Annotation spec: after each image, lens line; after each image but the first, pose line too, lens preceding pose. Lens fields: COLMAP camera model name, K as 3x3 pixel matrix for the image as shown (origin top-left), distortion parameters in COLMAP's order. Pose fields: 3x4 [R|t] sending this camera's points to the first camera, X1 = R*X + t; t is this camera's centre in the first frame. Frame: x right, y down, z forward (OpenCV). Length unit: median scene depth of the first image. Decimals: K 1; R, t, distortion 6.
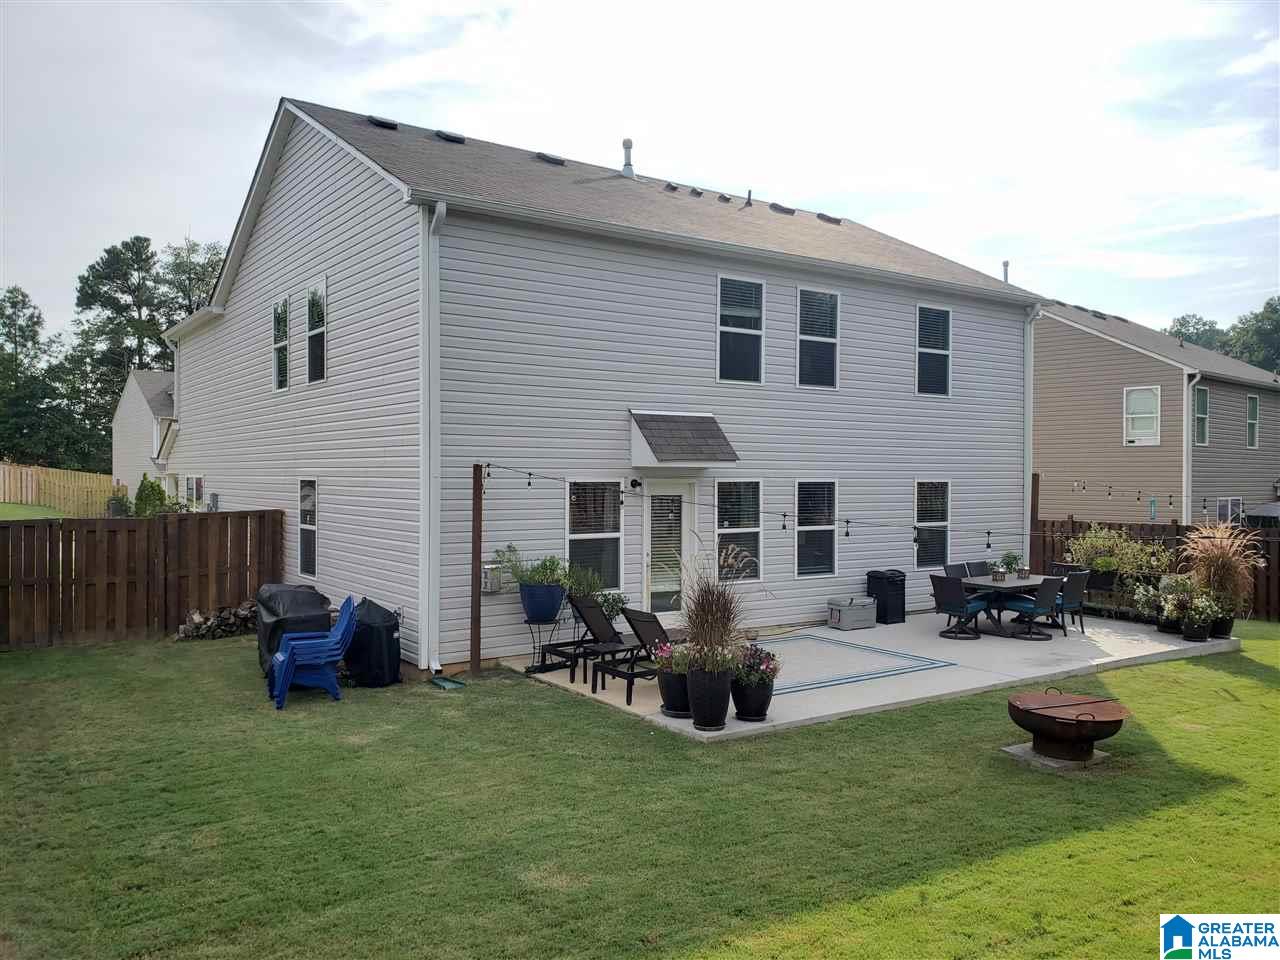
lens RADIAL K [[989.4, 0, 659.6], [0, 989.4, 475.9], [0, 0, 1]] dist [0.093371, -0.128329]
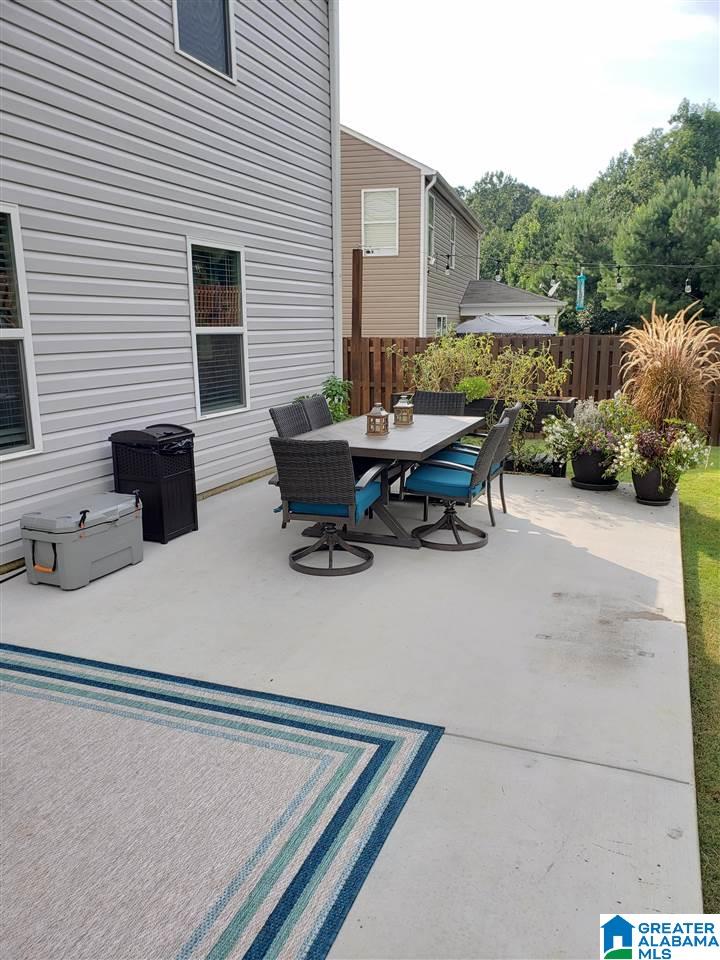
lens RADIAL K [[754.1, 0, 360.0], [0, 754.1, 480.0], [0, 0, 1]] dist [-0.010283, 0.060714]
pose [[0.842497, -0.116587, 0.525934, 0.114553], [0.007290, 0.978678, 0.205270, 0.044810], [-0.538652, -0.169105, 0.825383, 0.615020]]
